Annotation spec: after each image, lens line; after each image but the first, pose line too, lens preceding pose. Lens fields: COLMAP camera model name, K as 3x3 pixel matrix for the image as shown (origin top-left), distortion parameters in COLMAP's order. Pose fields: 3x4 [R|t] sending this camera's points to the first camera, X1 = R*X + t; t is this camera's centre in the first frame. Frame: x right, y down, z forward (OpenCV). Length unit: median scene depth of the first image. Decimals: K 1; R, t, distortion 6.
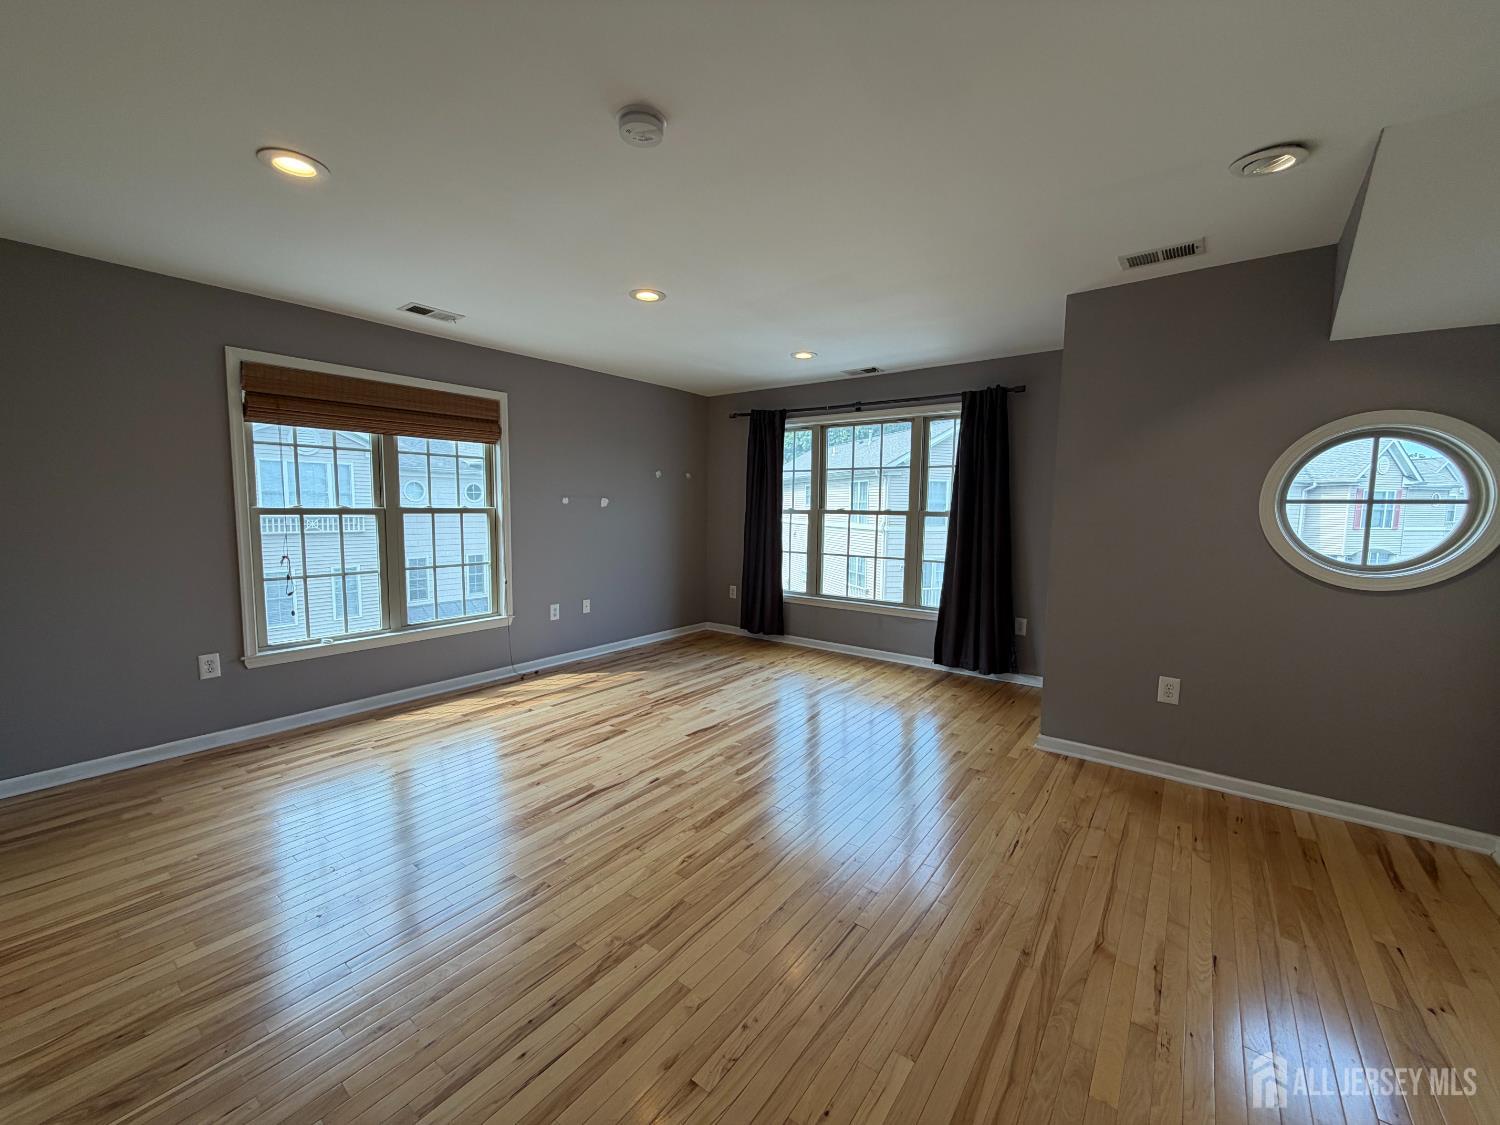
lens RADIAL K [[601.8, 0, 738.7], [0, 601.8, 558.8], [0, 0, 1]] dist [-0.000684, 0.000275]
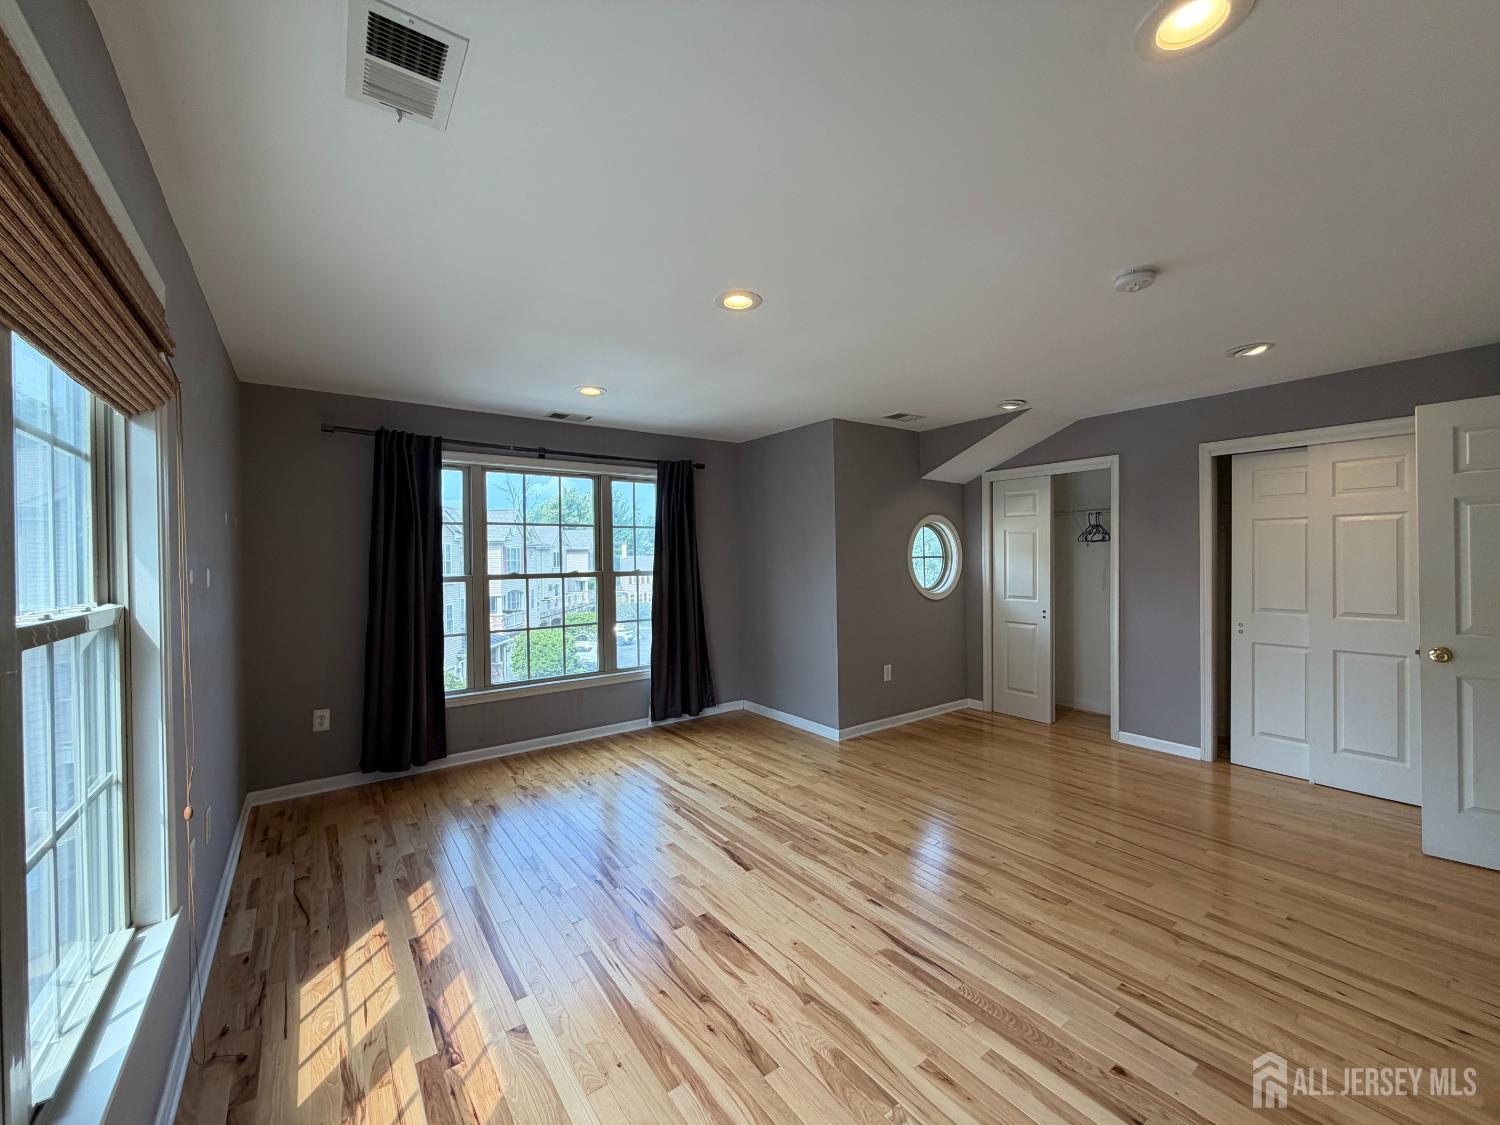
lens RADIAL K [[601.8, 0, 749.2], [0, 601.8, 561.2], [0, 0, 1]] dist [-0.000684, 0.000275]
pose [[0.275384, -0.019737, 0.961132, -0.613874], [0.102576, 0.994685, -0.008964, -0.069431], [-0.955846, 0.101058, 0.275945, 0.559862]]
